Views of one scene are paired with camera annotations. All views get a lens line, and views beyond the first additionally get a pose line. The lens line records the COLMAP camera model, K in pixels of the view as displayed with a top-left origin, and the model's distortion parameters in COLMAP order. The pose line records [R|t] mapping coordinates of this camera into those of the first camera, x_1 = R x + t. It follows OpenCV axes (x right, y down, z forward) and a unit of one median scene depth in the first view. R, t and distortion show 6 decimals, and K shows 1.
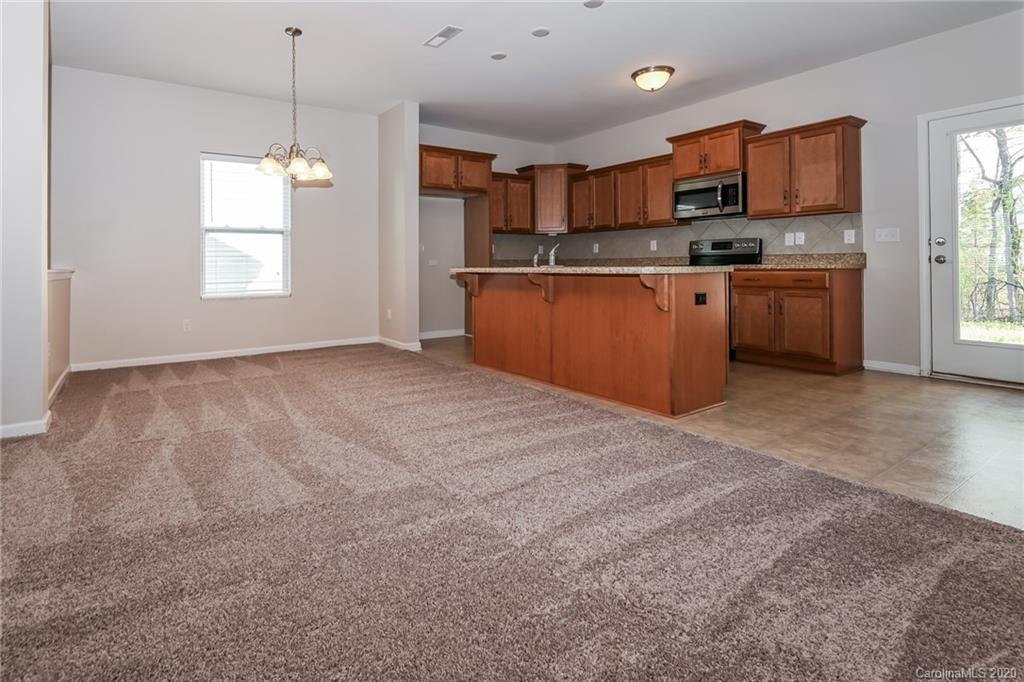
lens RADIAL K [[505.1, 0, 504.7], [0, 505.1, 262.2], [0, 0, 1]] dist [-0.001394, 0.000163]
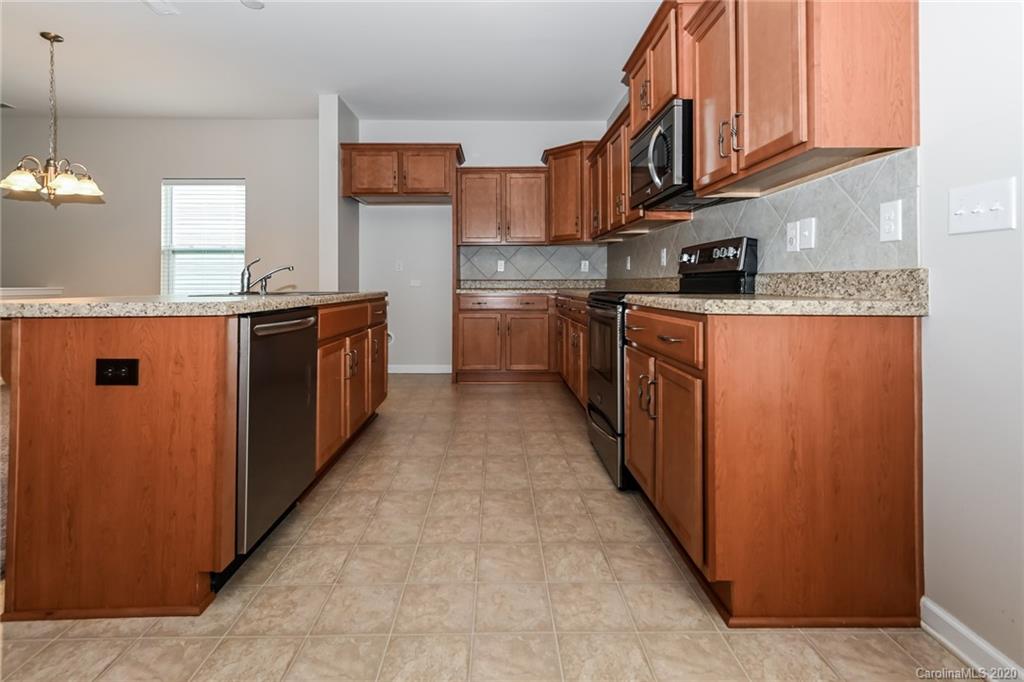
lens RADIAL K [[505.1, 0, 504.7], [0, 505.1, 262.2], [0, 0, 1]] dist [-0.001394, 0.000163]
pose [[0.833691, -0.014323, -0.552045, 0.590019], [-0.003024, 0.999530, -0.030500, -0.010104], [0.552223, 0.027097, 0.833256, 0.498790]]
